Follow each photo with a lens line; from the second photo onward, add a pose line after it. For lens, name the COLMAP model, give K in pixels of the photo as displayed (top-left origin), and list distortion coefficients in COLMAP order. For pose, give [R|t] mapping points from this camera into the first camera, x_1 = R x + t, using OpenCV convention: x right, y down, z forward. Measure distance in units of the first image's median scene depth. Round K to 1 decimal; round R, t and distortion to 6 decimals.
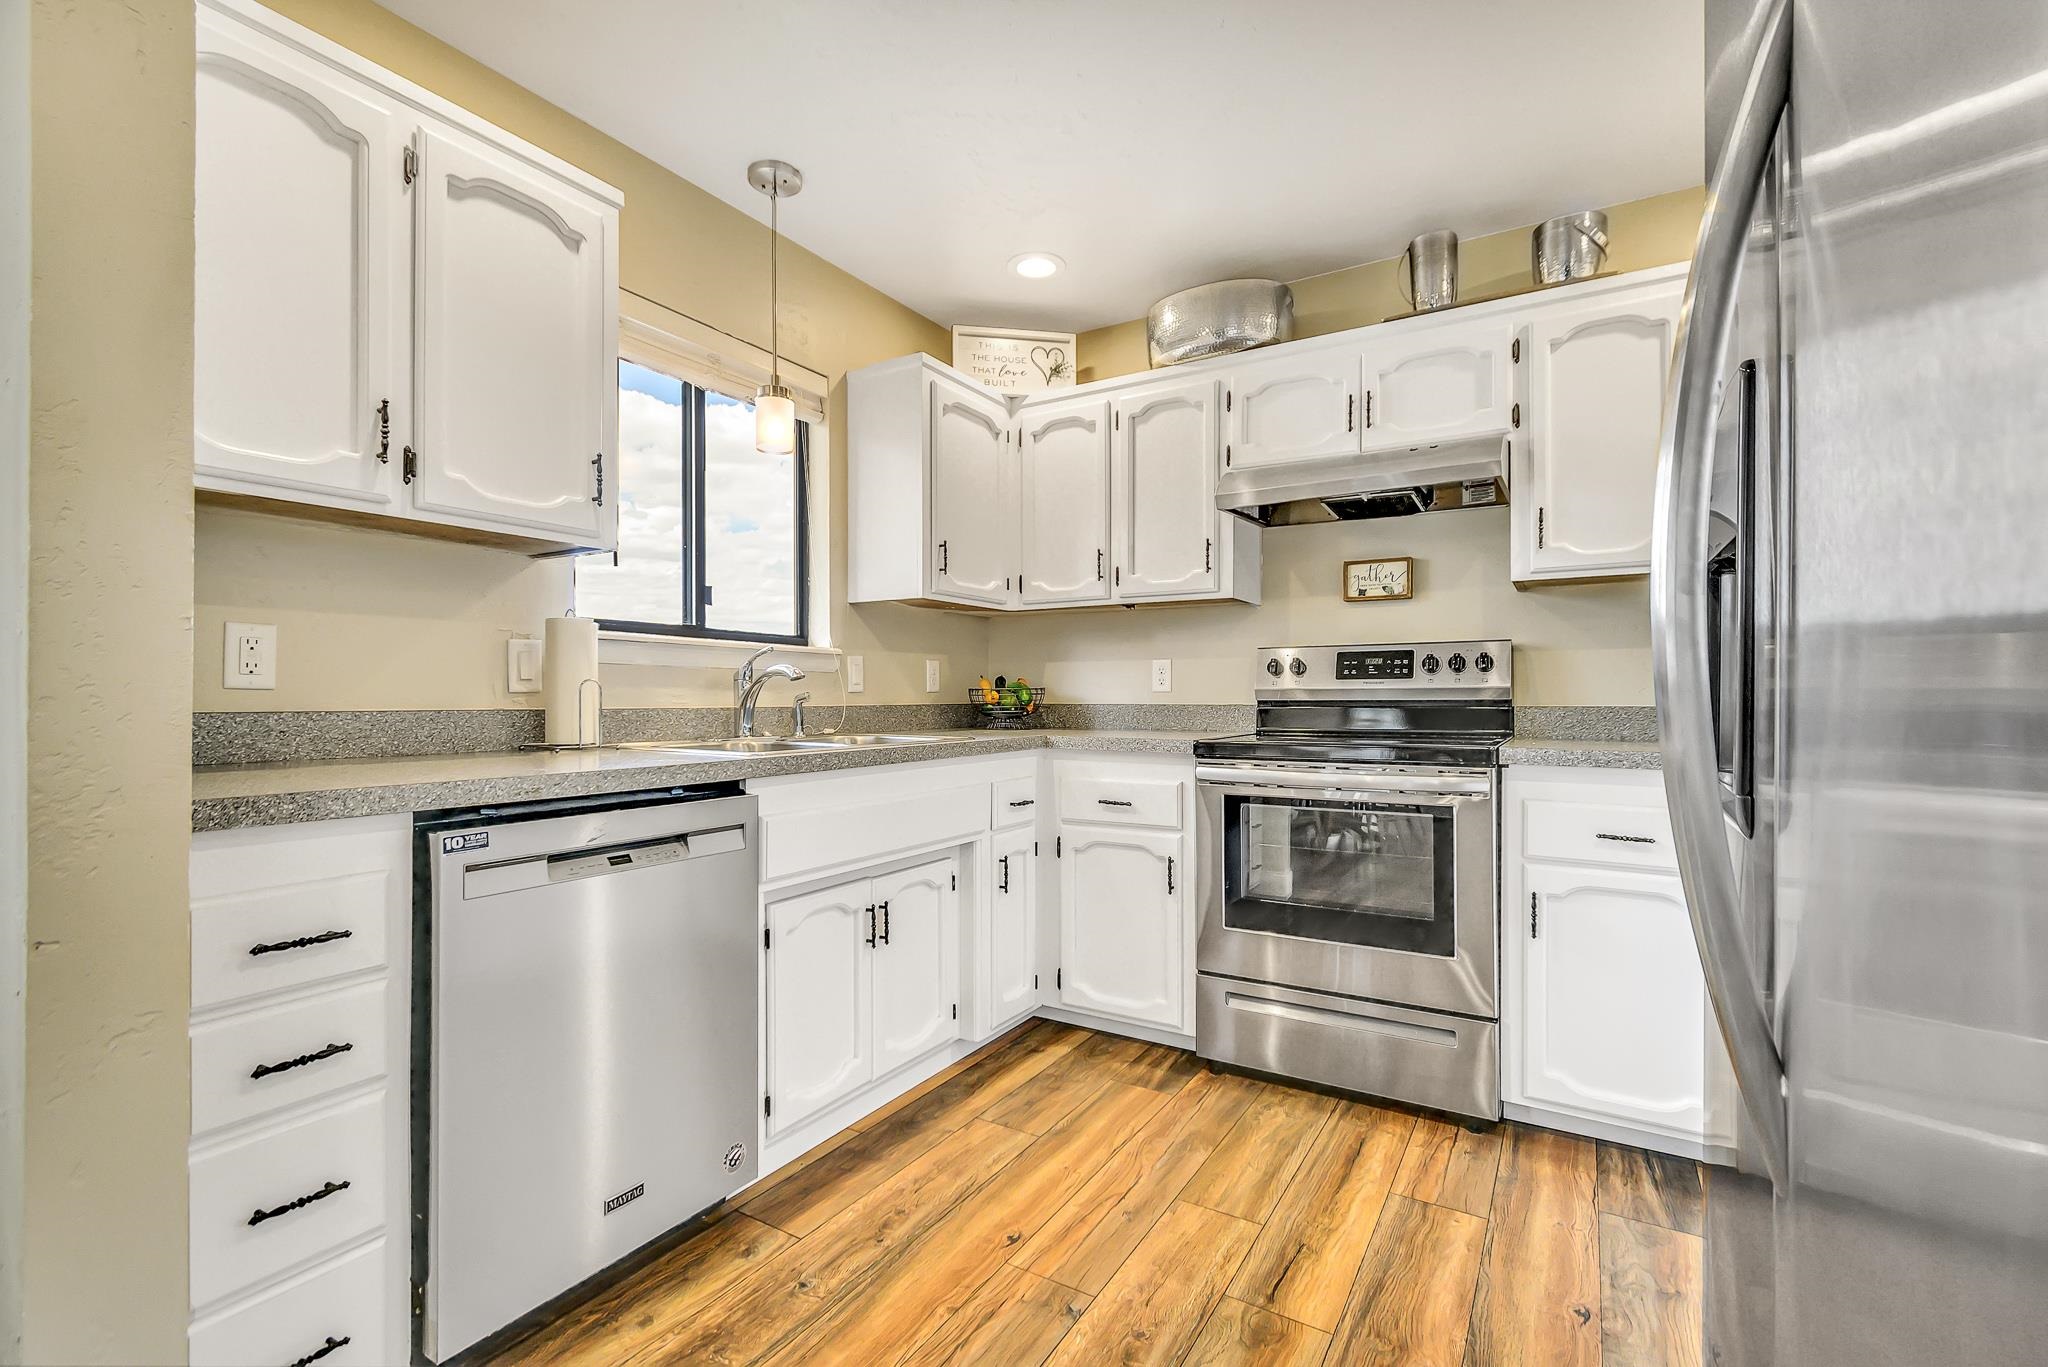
lens RADIAL K [[890.2, 0, 1033.3], [0, 890.2, 701.0], [0, 0, 1]] dist [0.001700, -0.000086]
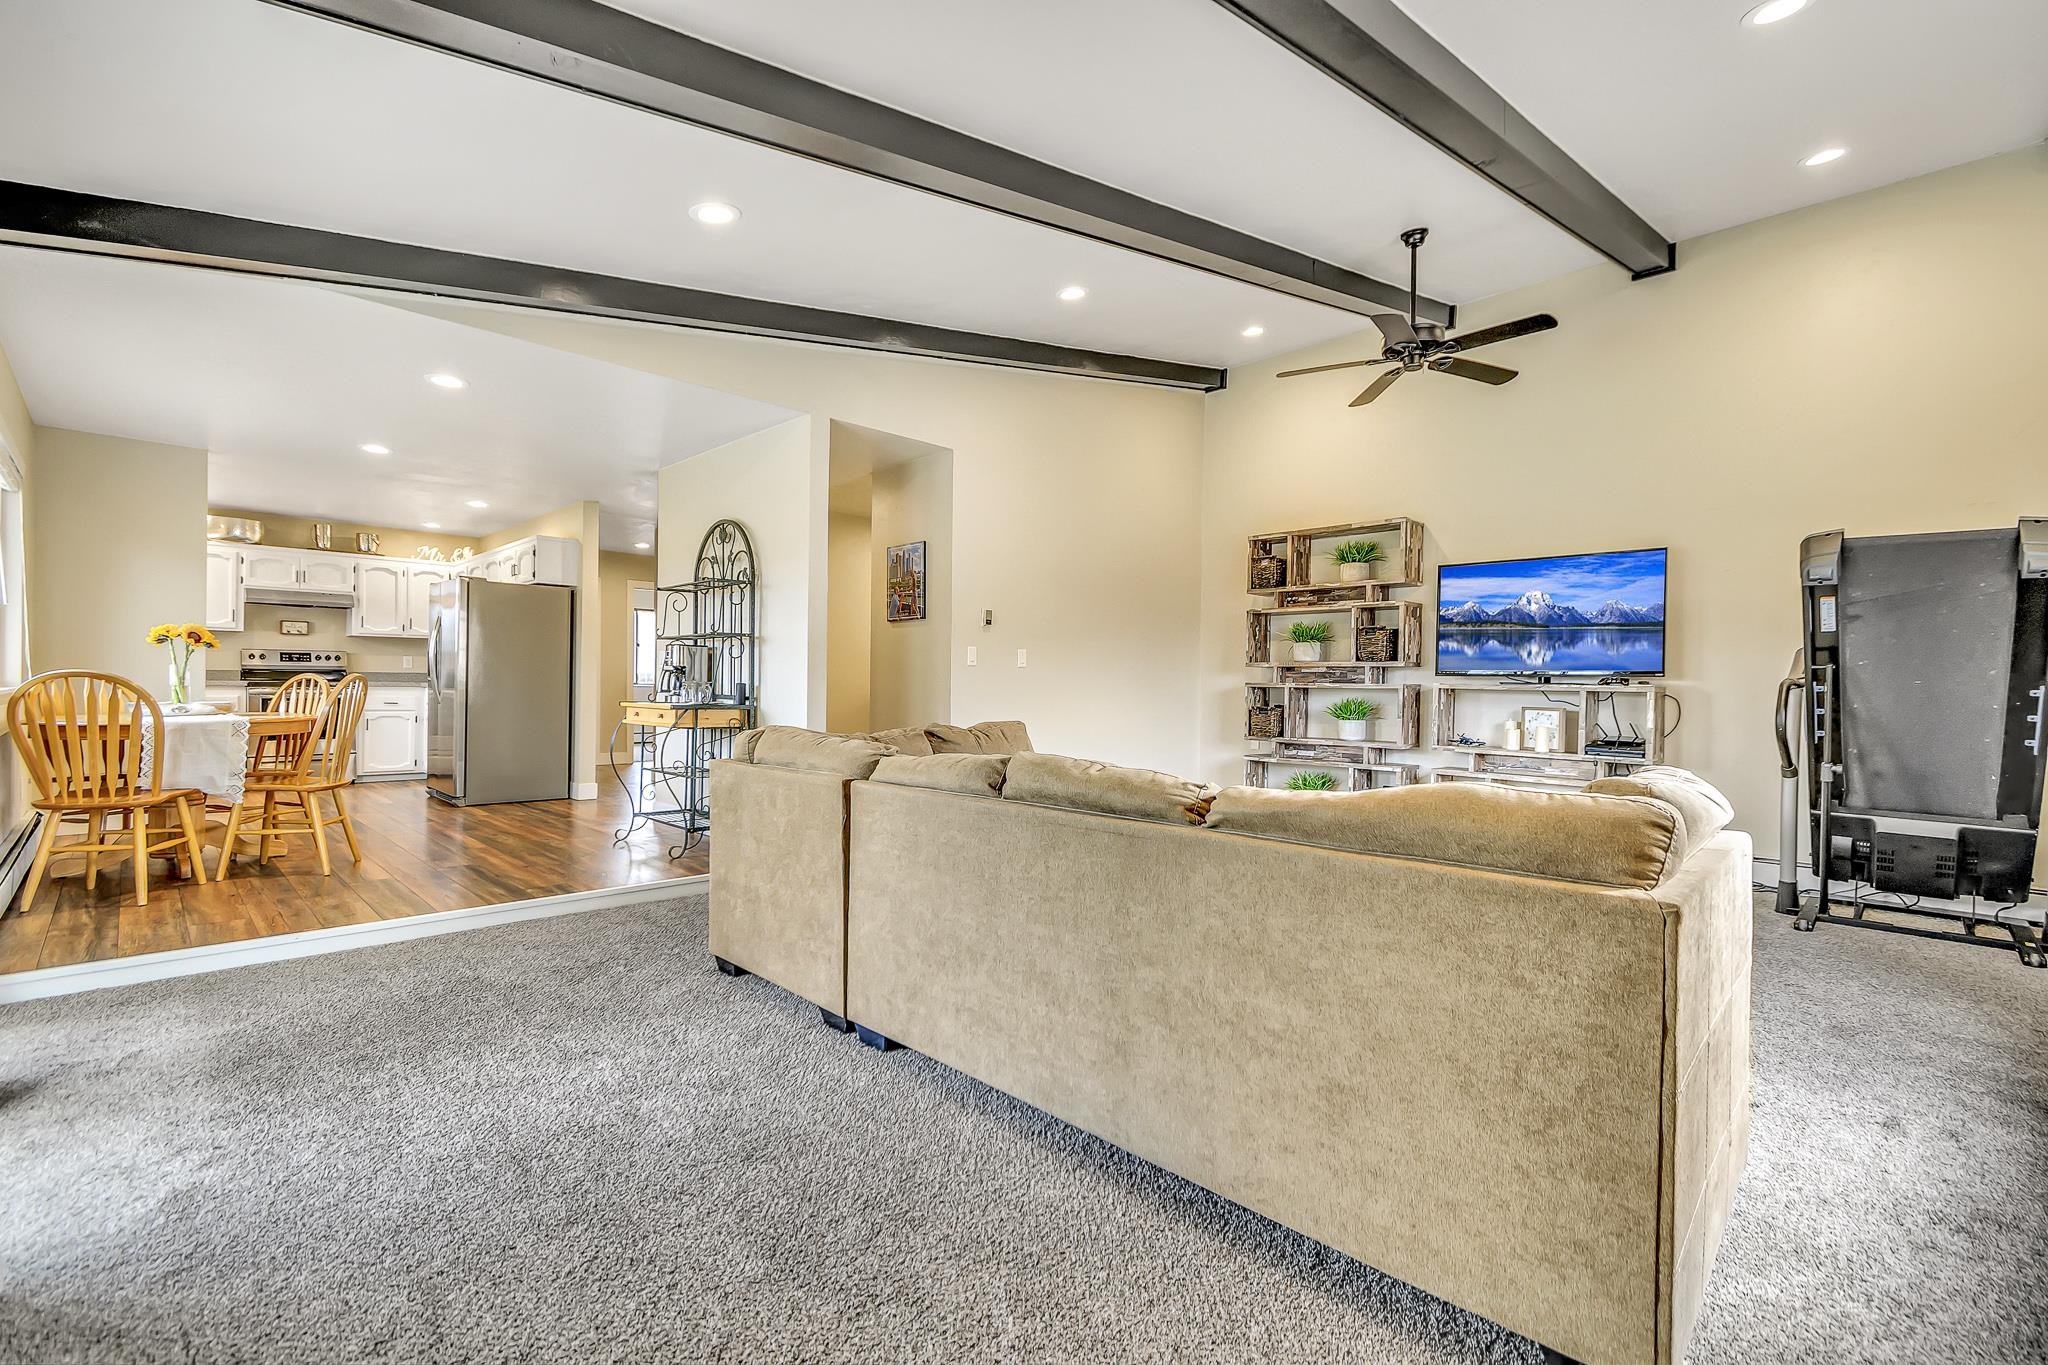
lens RADIAL K [[909.3, 0, 1032.7], [0, 909.3, 688.6], [0, 0, 1]] dist [0.001708, -0.000089]
pose [[0.239690, -0.002632, 0.970846, -2.193027], [-0.008478, 0.999953, 0.004804, 0.031806], [-0.970812, -0.009382, 0.239657, -2.340533]]
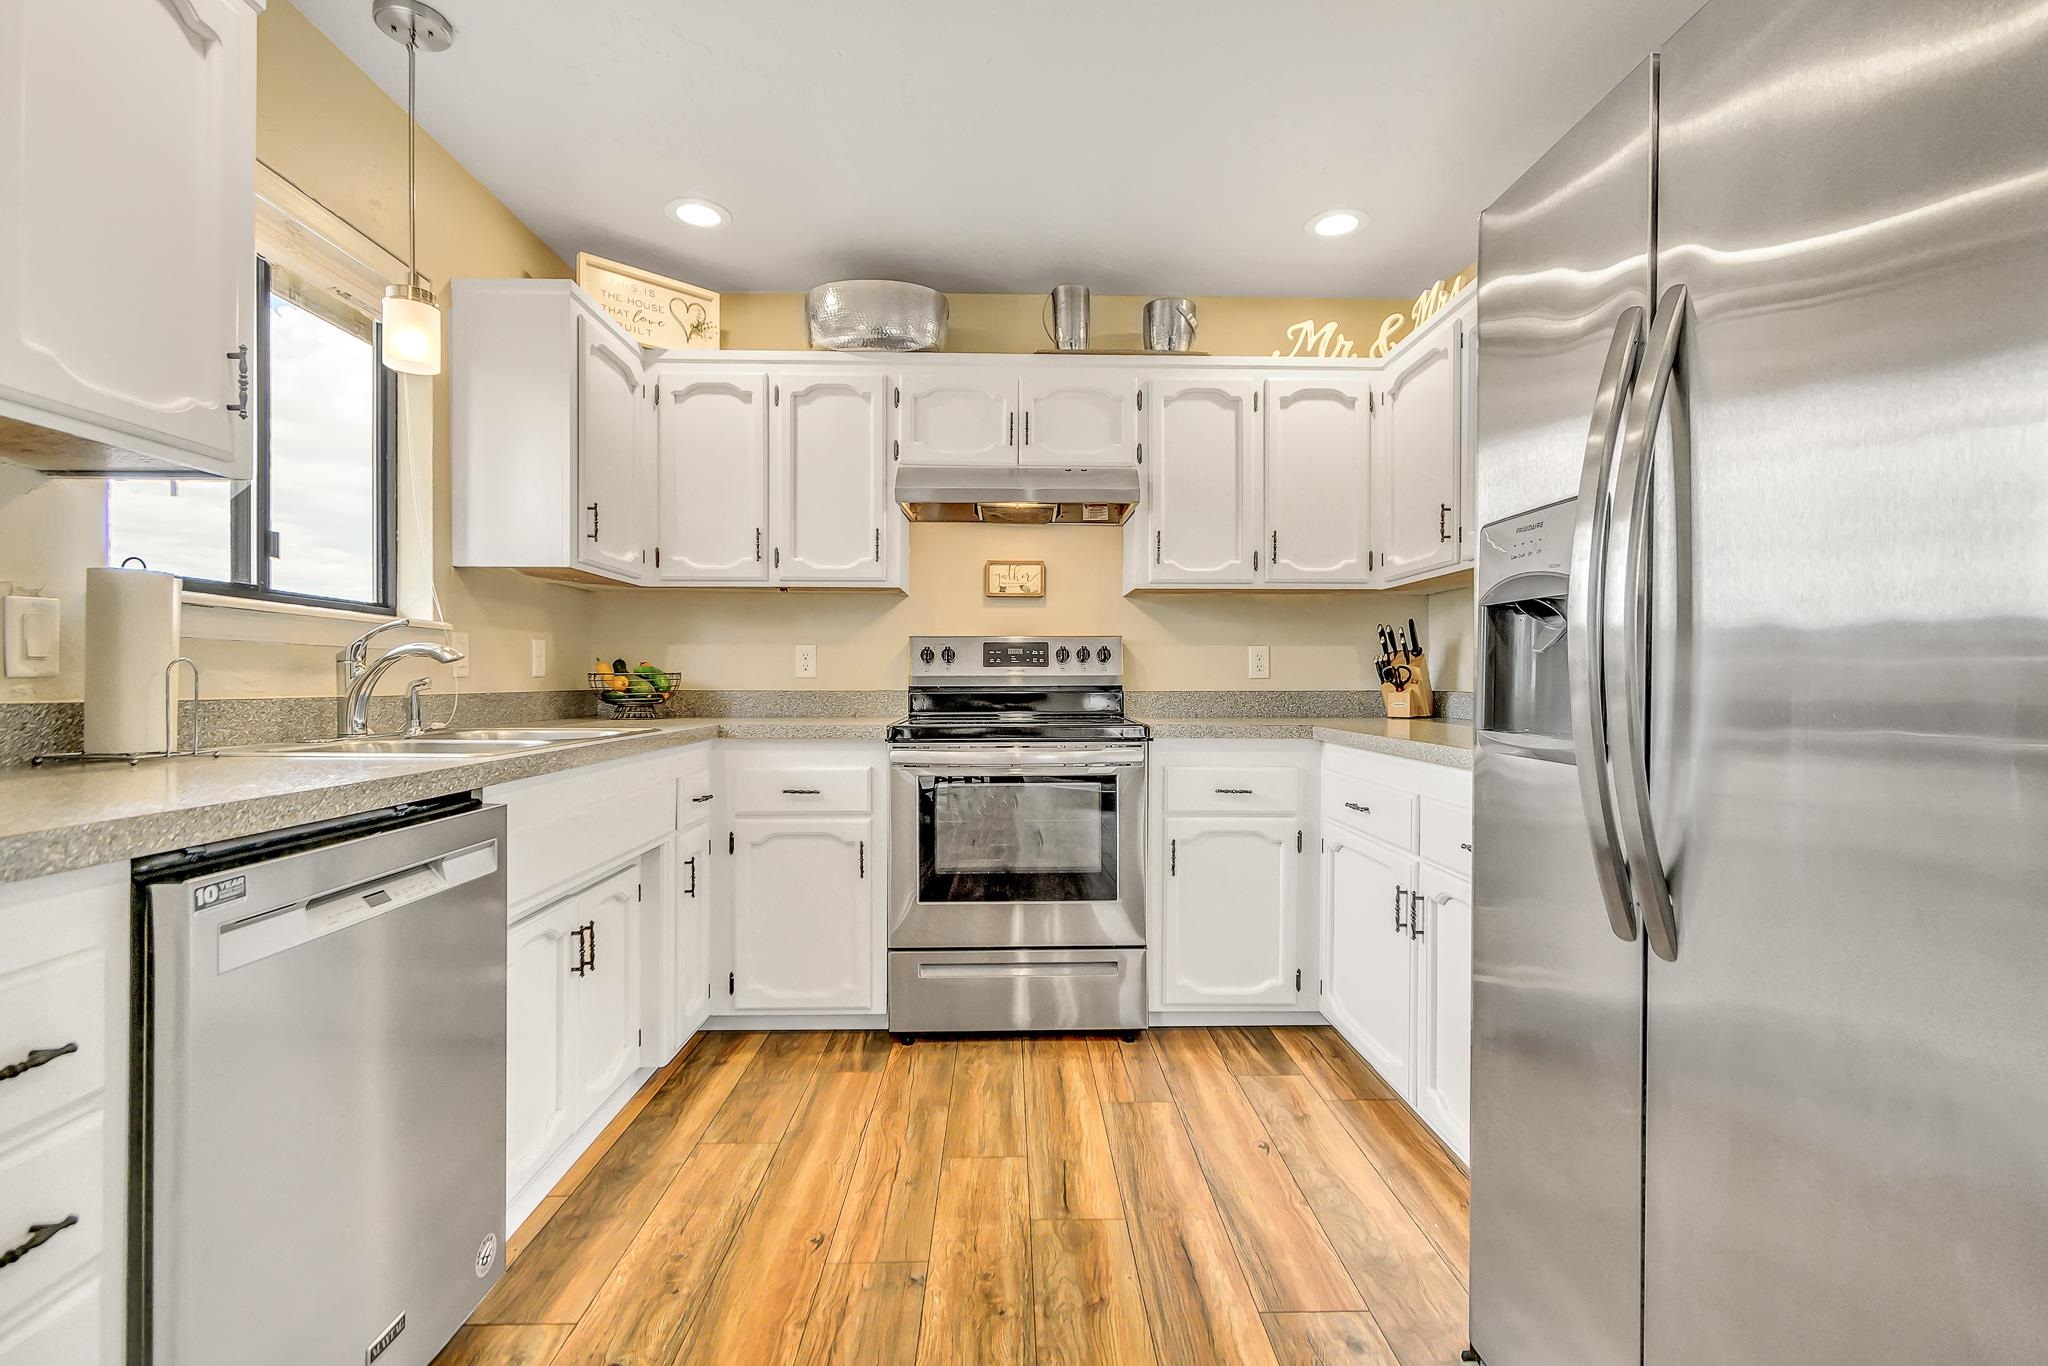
lens RADIAL K [[909.3, 0, 1032.7], [0, 909.3, 689.1], [0, 0, 1]] dist [0.001708, -0.000089]
pose [[0.840580, -0.003145, 0.541678, -0.248976], [0.001125, 0.999991, 0.004061, -0.001924], [-0.541686, -0.002804, 0.840576, 0.026503]]
